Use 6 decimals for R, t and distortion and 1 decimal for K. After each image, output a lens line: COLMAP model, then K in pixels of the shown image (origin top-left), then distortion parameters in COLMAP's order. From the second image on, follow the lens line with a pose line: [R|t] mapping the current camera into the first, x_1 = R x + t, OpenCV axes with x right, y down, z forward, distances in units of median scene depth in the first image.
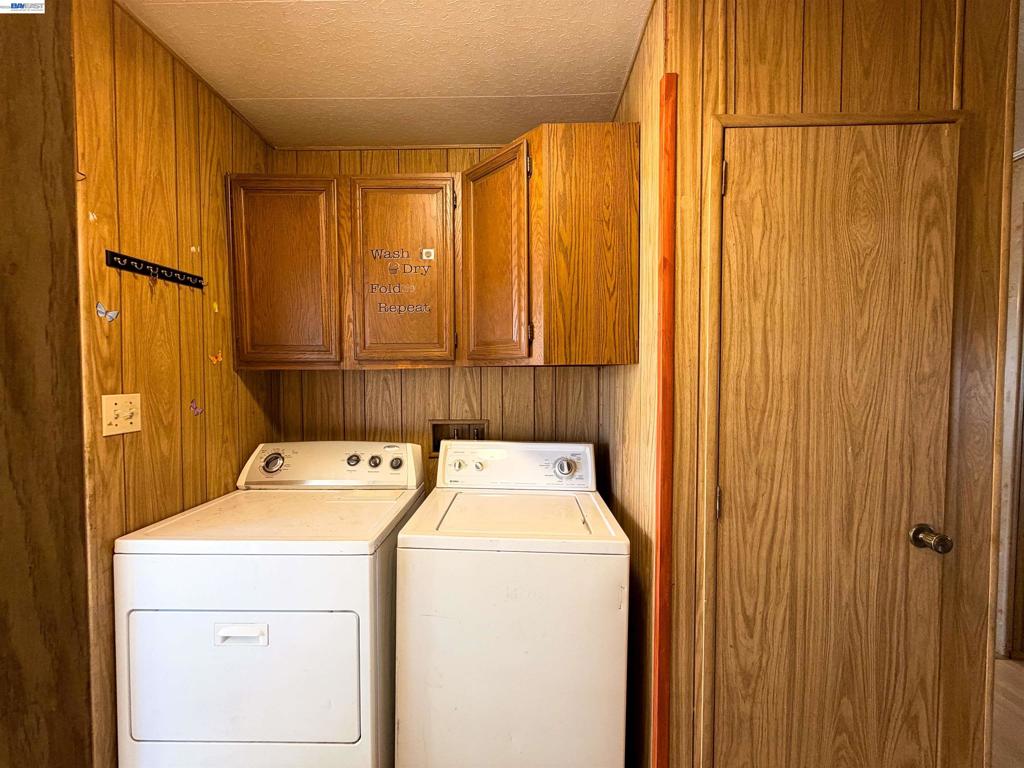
lens RADIAL K [[414.9, 0, 510.2], [0, 414.9, 388.1], [0, 0, 1]] dist [-0.000545, -0.000156]
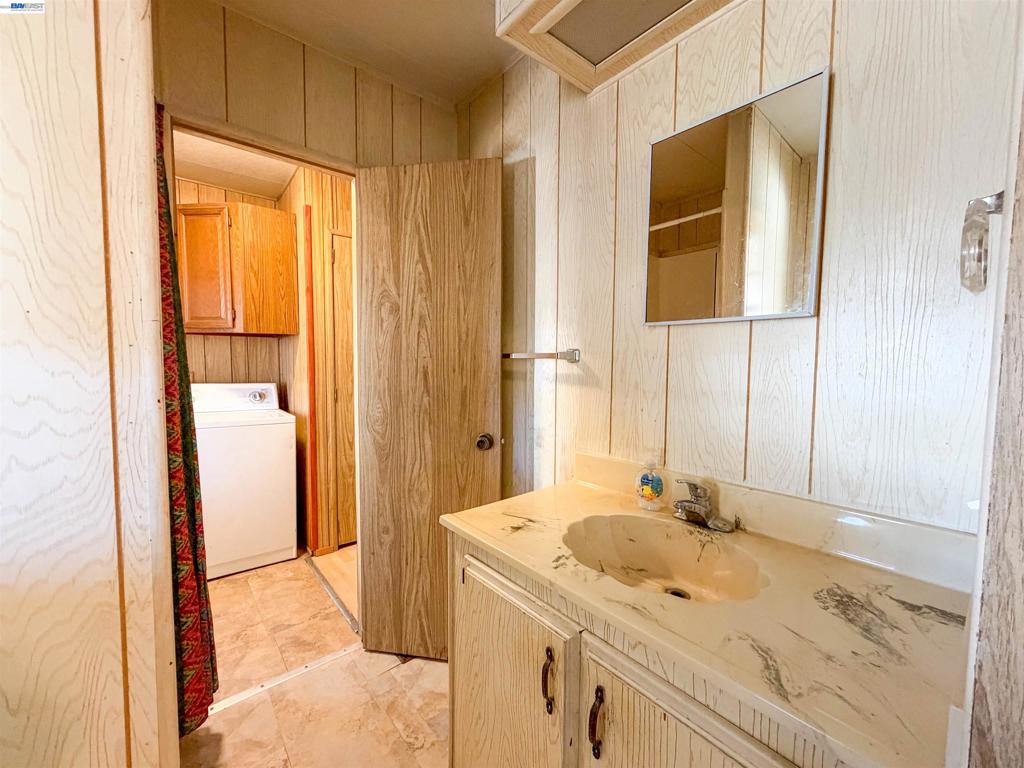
lens RADIAL K [[414.9, 0, 510.2], [0, 414.9, 388.1], [0, 0, 1]] dist [-0.000545, -0.000156]
pose [[0.762935, -0.034347, 0.645562, -0.210968], [0.011645, 0.999156, 0.039397, 0.130547], [-0.646371, -0.022540, 0.762691, -1.167342]]
